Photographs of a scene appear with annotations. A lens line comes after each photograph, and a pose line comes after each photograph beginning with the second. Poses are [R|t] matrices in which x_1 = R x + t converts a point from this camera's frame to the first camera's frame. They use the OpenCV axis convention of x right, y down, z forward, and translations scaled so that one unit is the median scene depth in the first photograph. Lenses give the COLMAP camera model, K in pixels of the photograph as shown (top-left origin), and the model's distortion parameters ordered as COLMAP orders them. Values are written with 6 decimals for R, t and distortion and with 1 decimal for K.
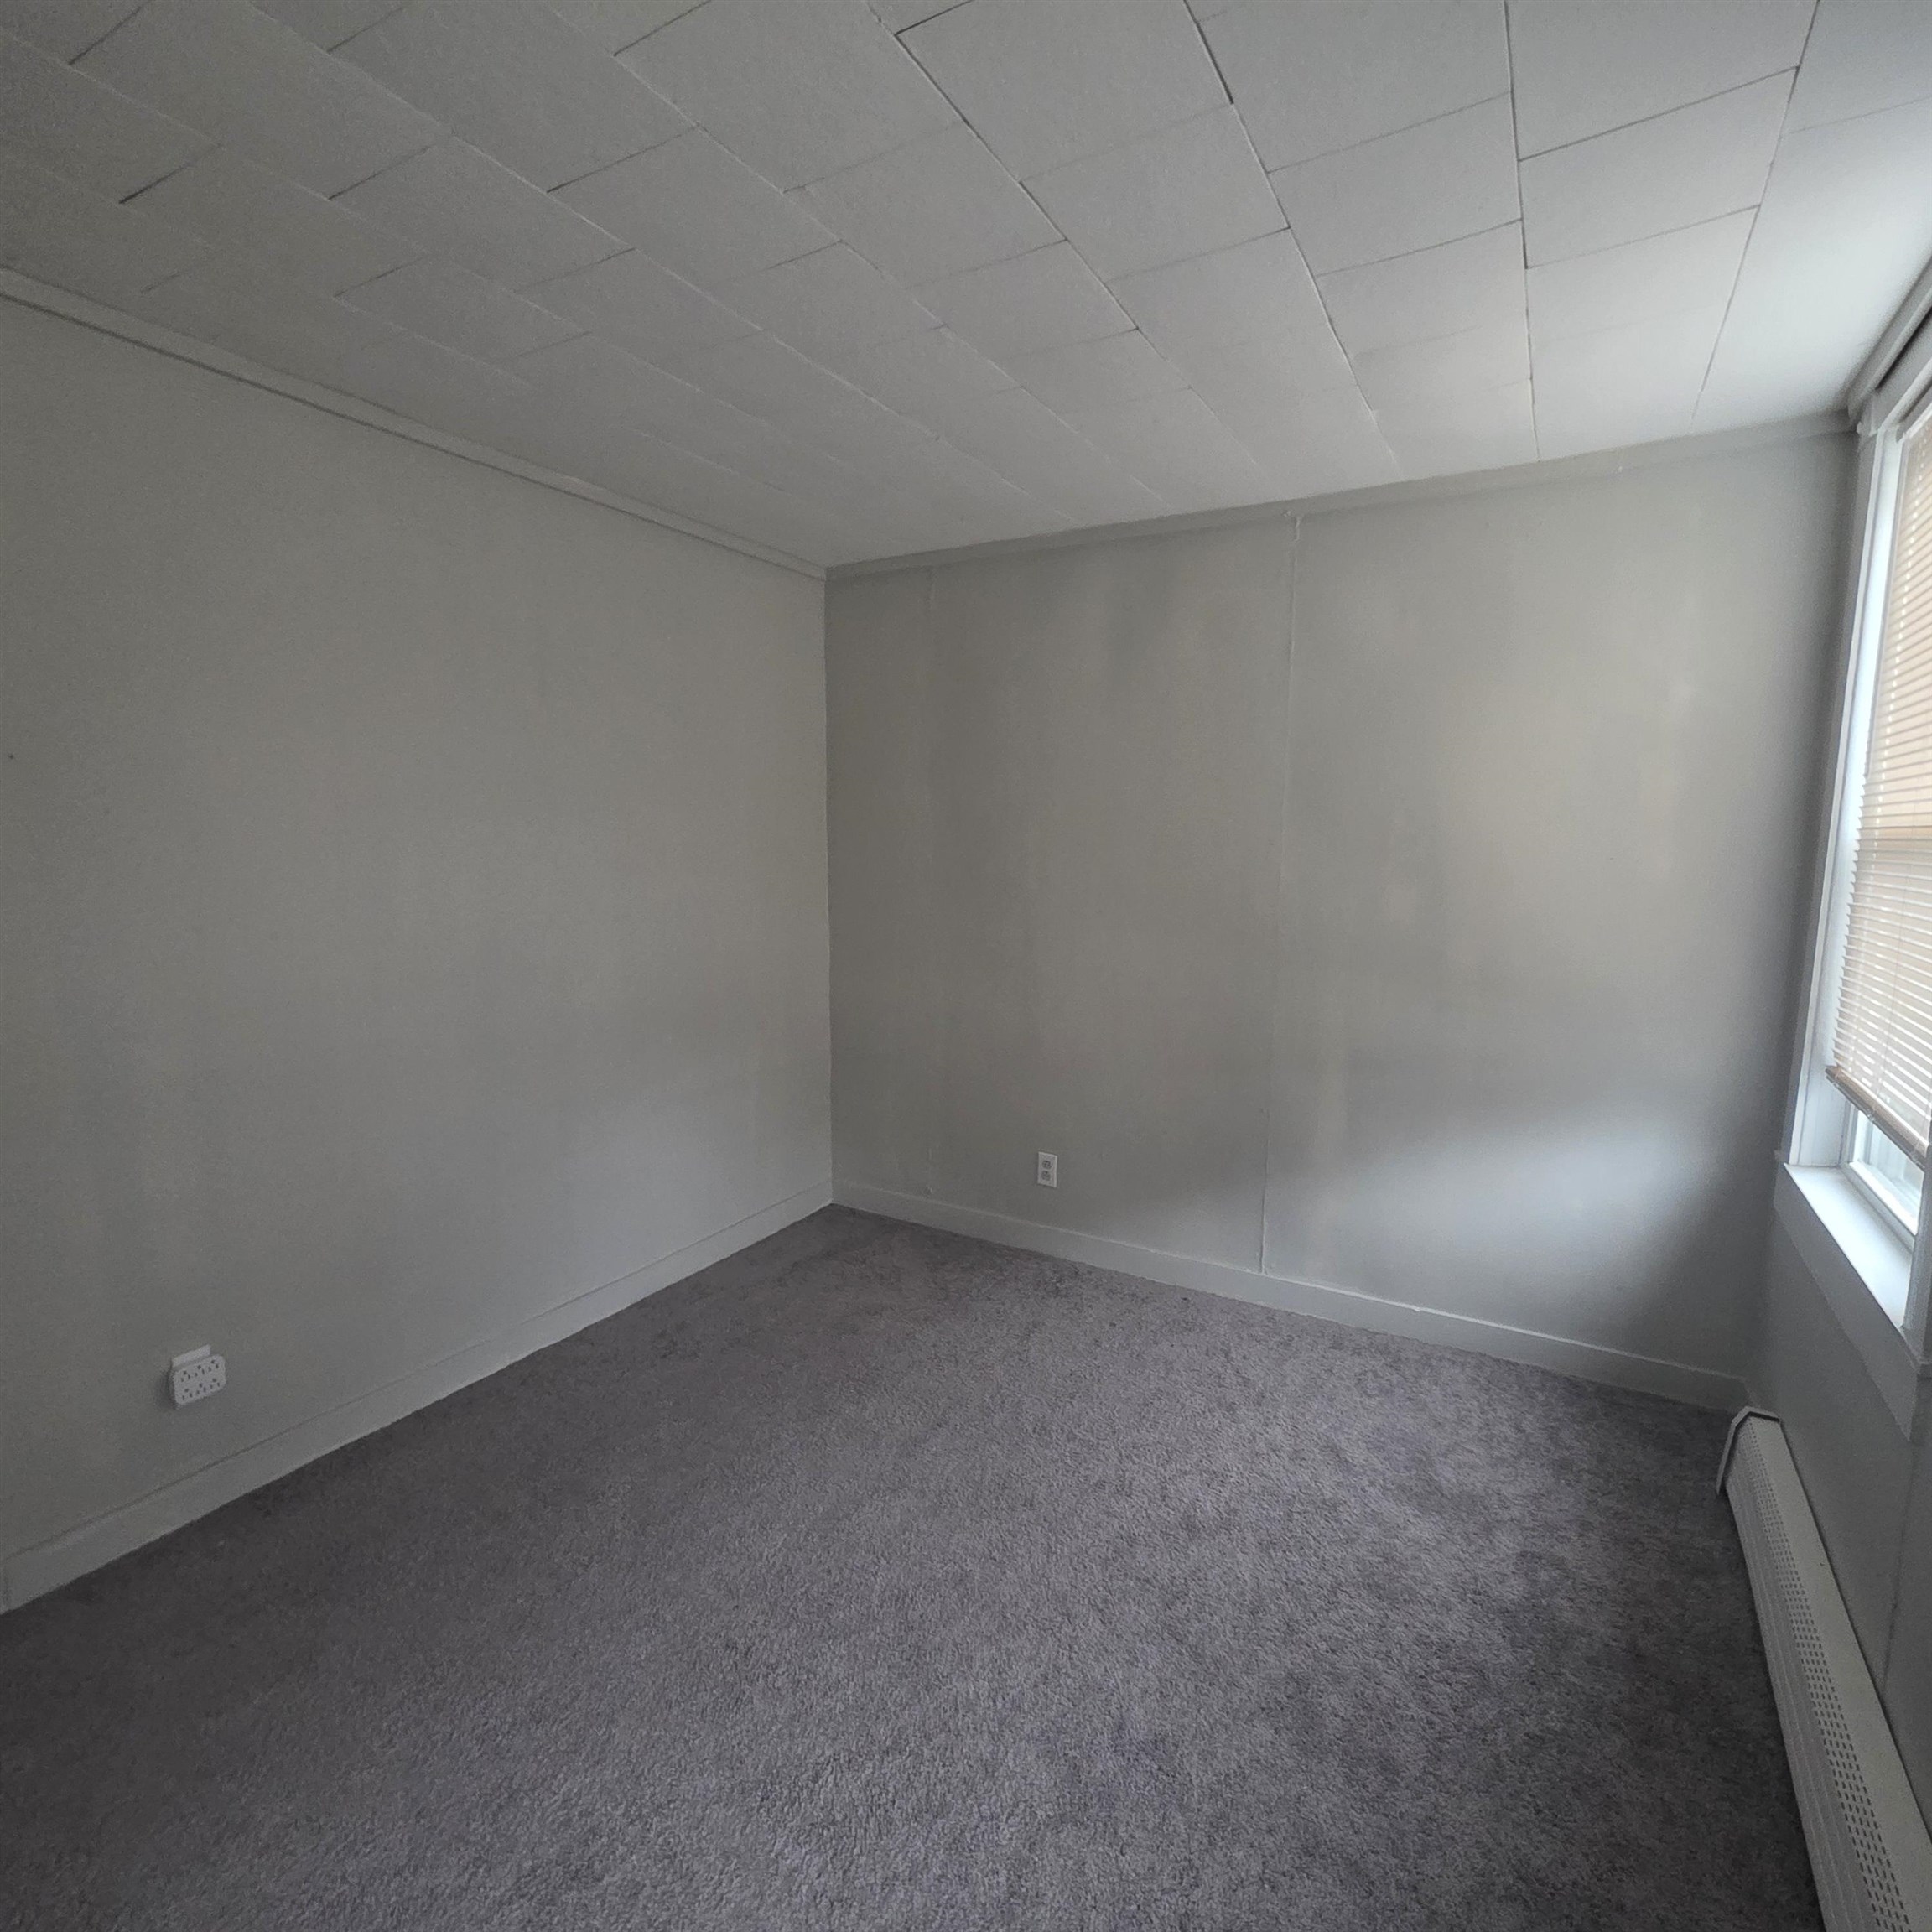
lens RADIAL K [[1026.3, 0, 962.5], [0, 1026.3, 975.1], [0, 0, 1]] dist [0.015611, -0.001281]
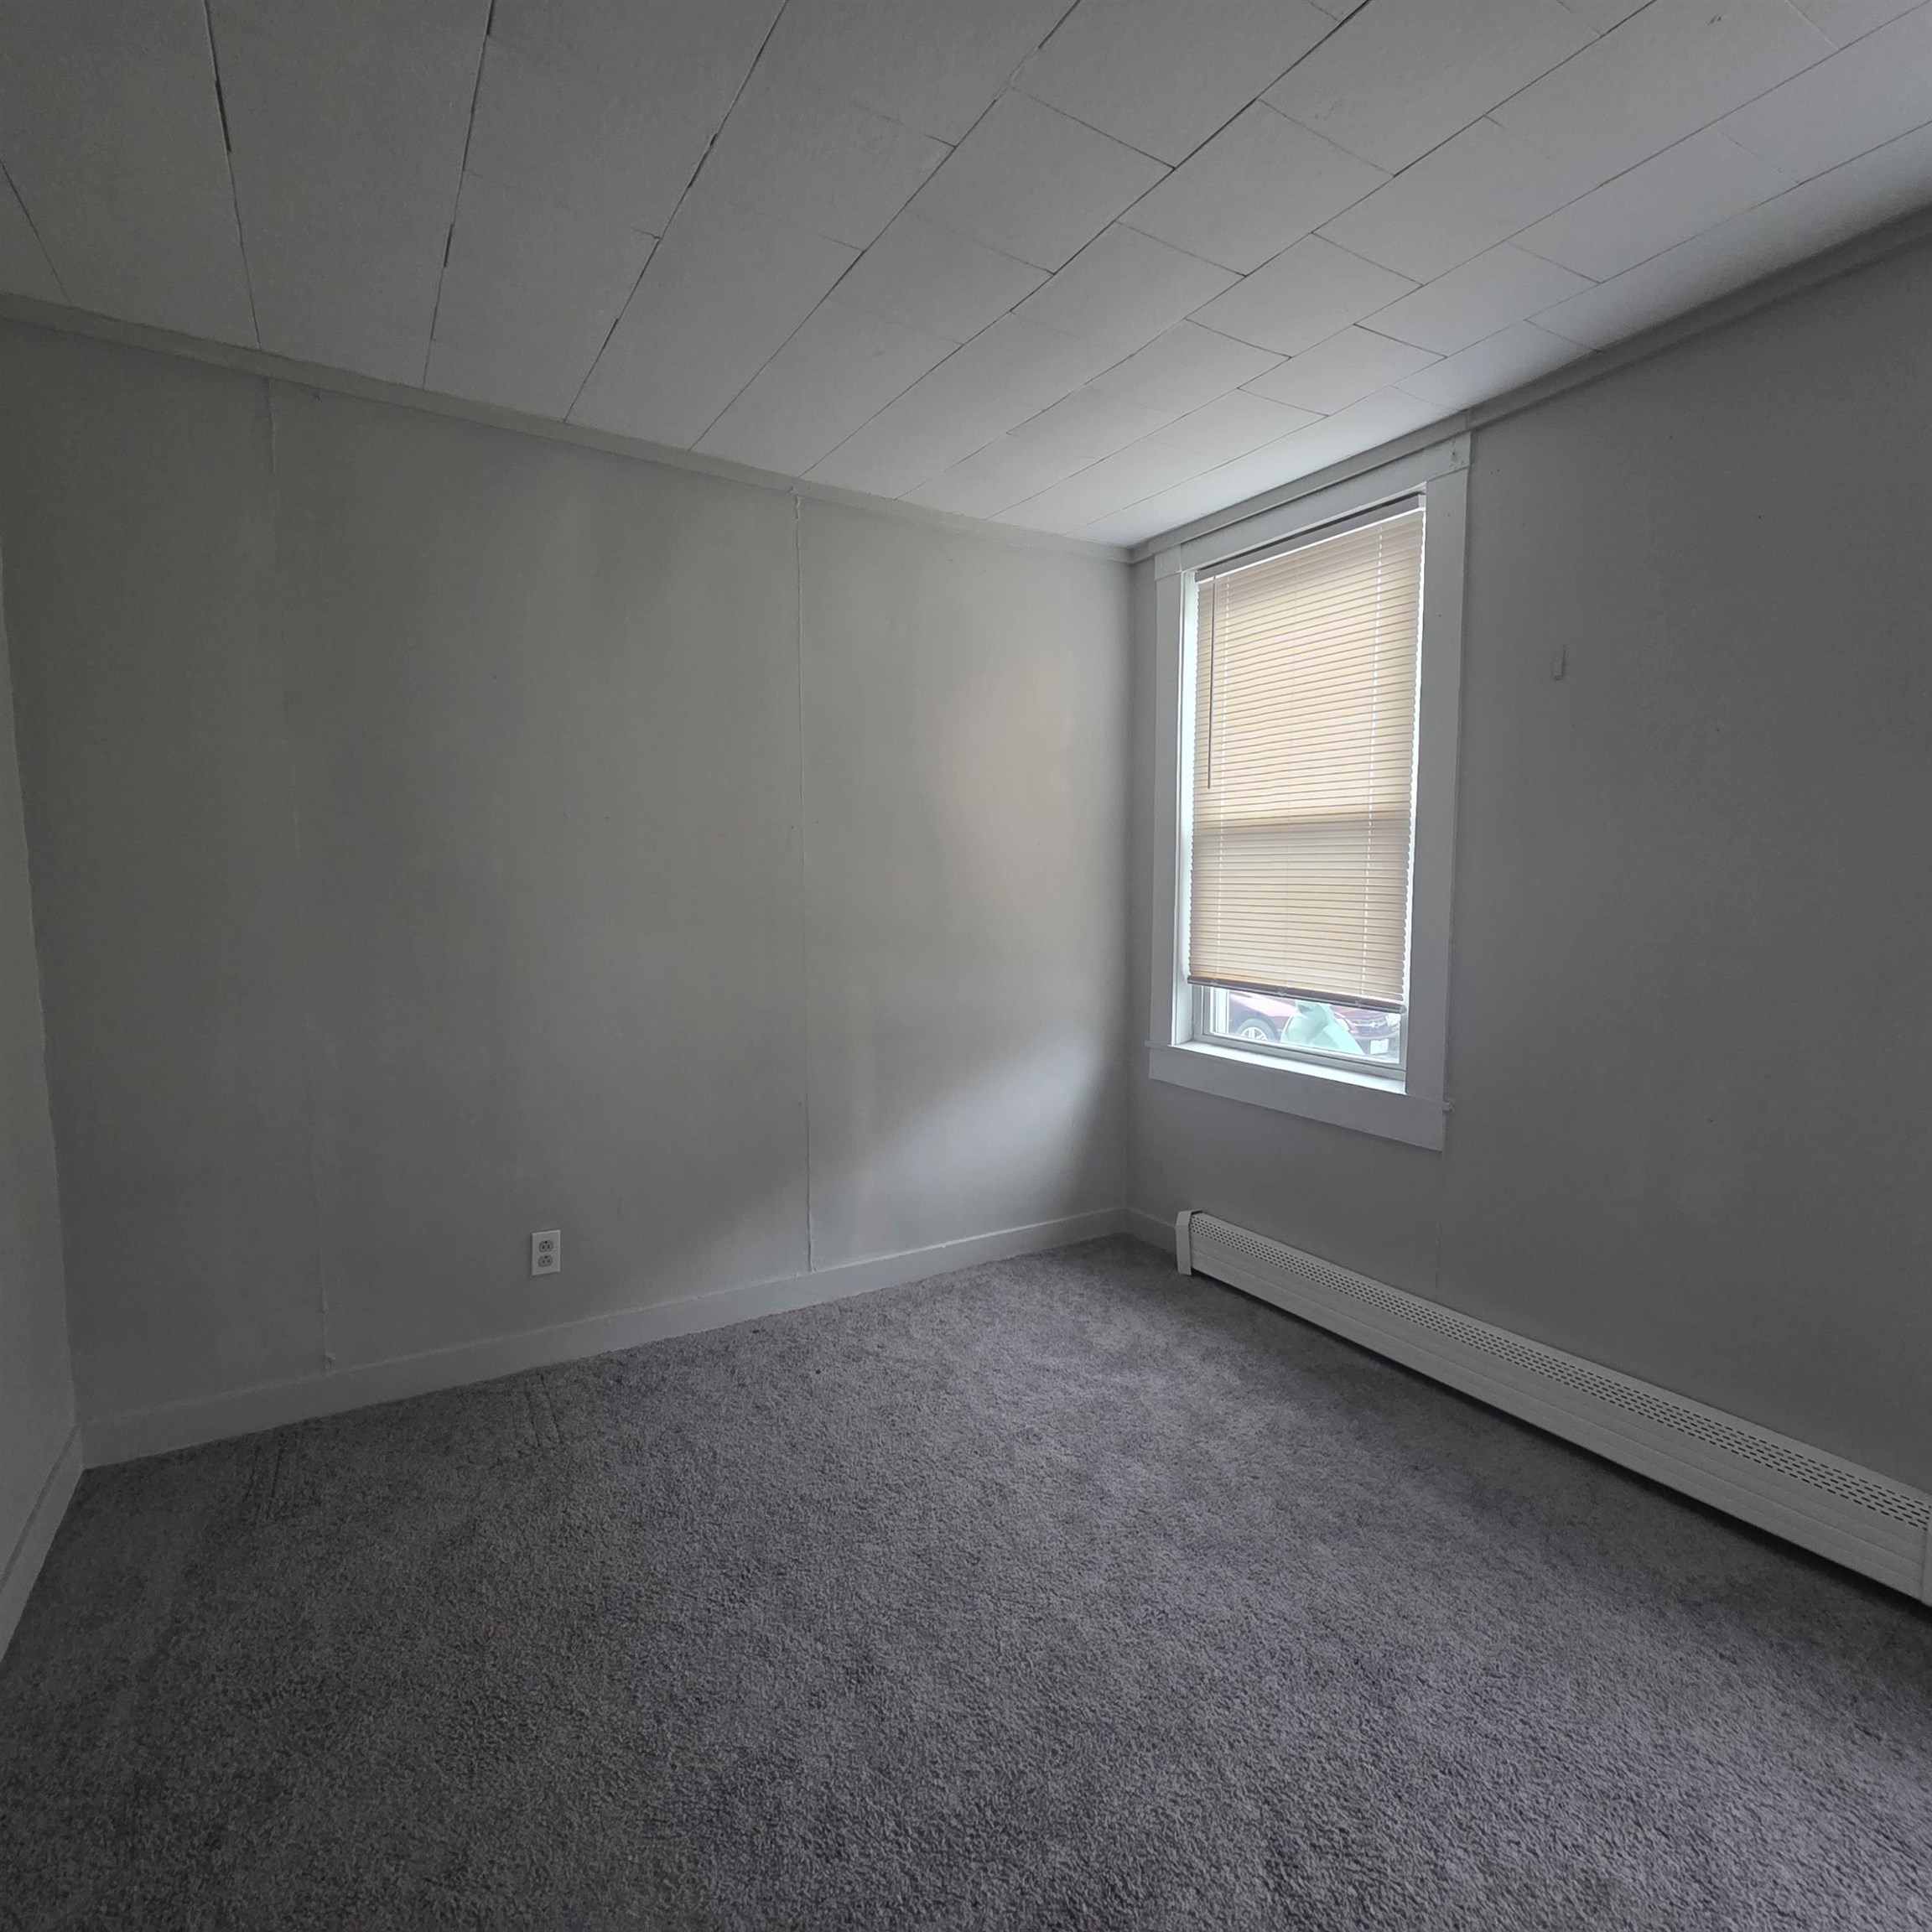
lens RADIAL K [[1026.3, 0, 962.5], [0, 1026.3, 975.1], [0, 0, 1]] dist [0.015611, -0.001281]
pose [[0.476973, -0.087834, 0.874518, -0.491290], [0.118469, 0.992339, 0.035053, -0.004649], [-0.870897, 0.086884, 0.483724, 0.409838]]
